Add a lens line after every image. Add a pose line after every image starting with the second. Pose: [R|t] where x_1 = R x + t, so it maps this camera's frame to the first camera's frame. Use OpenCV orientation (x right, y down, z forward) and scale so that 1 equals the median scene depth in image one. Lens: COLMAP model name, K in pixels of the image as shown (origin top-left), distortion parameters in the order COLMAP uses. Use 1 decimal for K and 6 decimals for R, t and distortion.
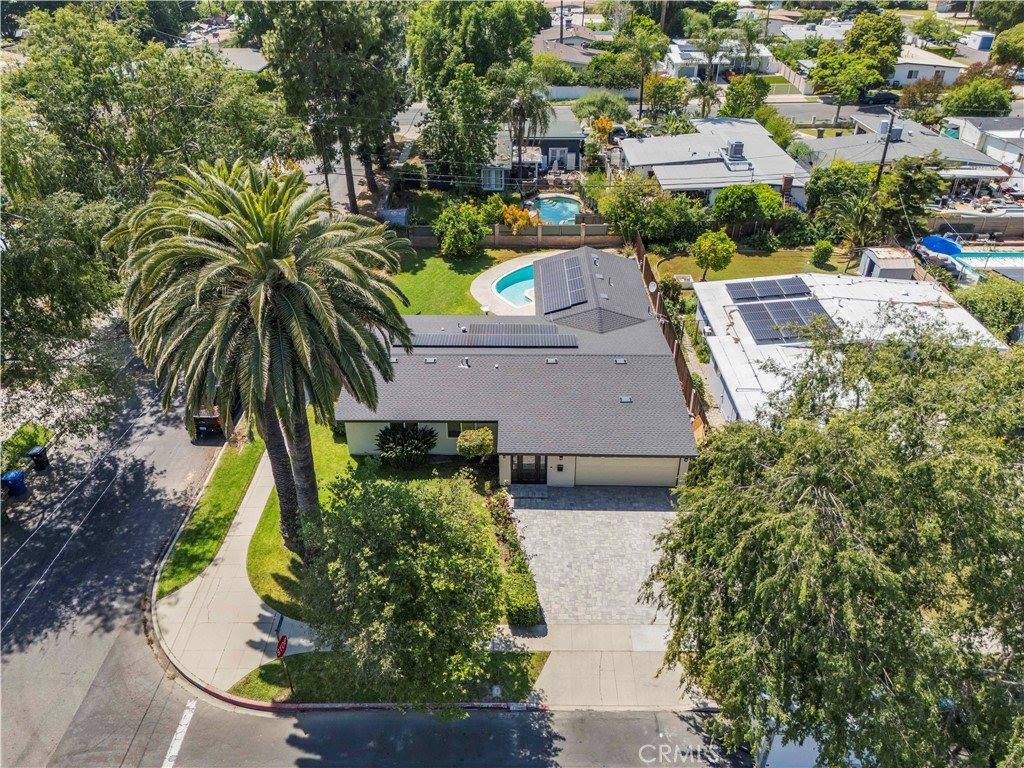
lens RADIAL K [[757.4, 0, 515.1], [0, 757.4, 384.7], [0, 0, 1]] dist [0.062356, -0.050973]
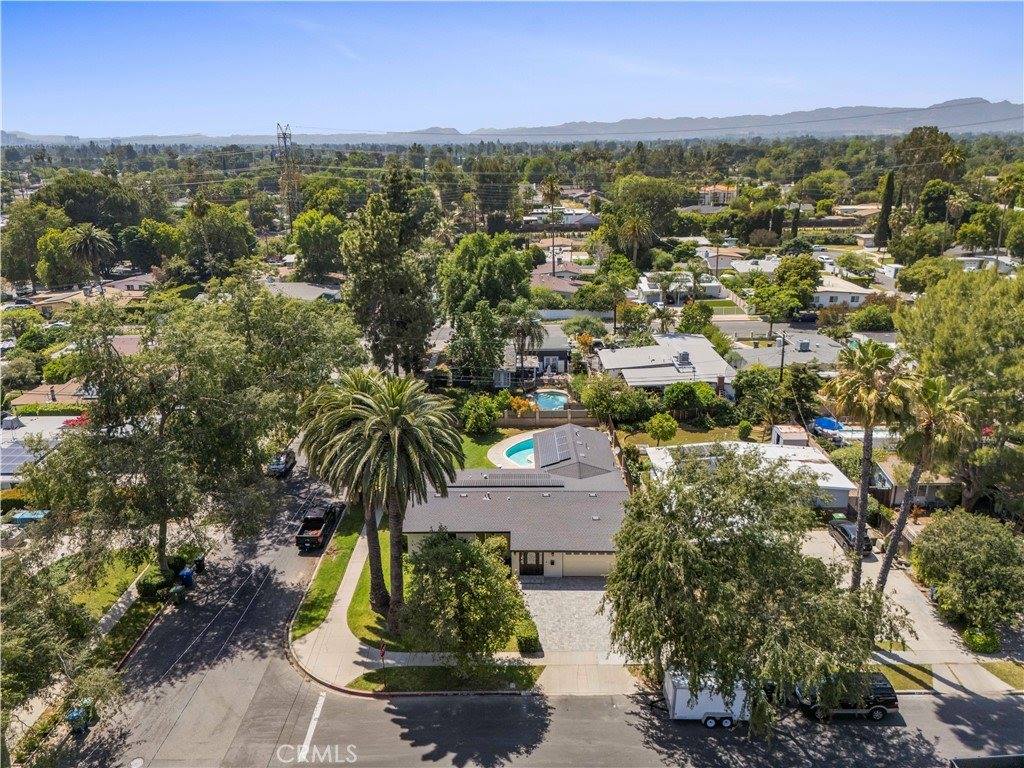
lens RADIAL K [[757.4, 0, 515.1], [0, 757.4, 384.7], [0, 0, 1]] dist [0.062356, -0.050973]
pose [[0.999970, -0.007685, -0.001156, -0.005789], [0.007128, 0.966216, -0.257636, 0.096221], [0.003097, 0.257620, 0.966241, -0.331754]]
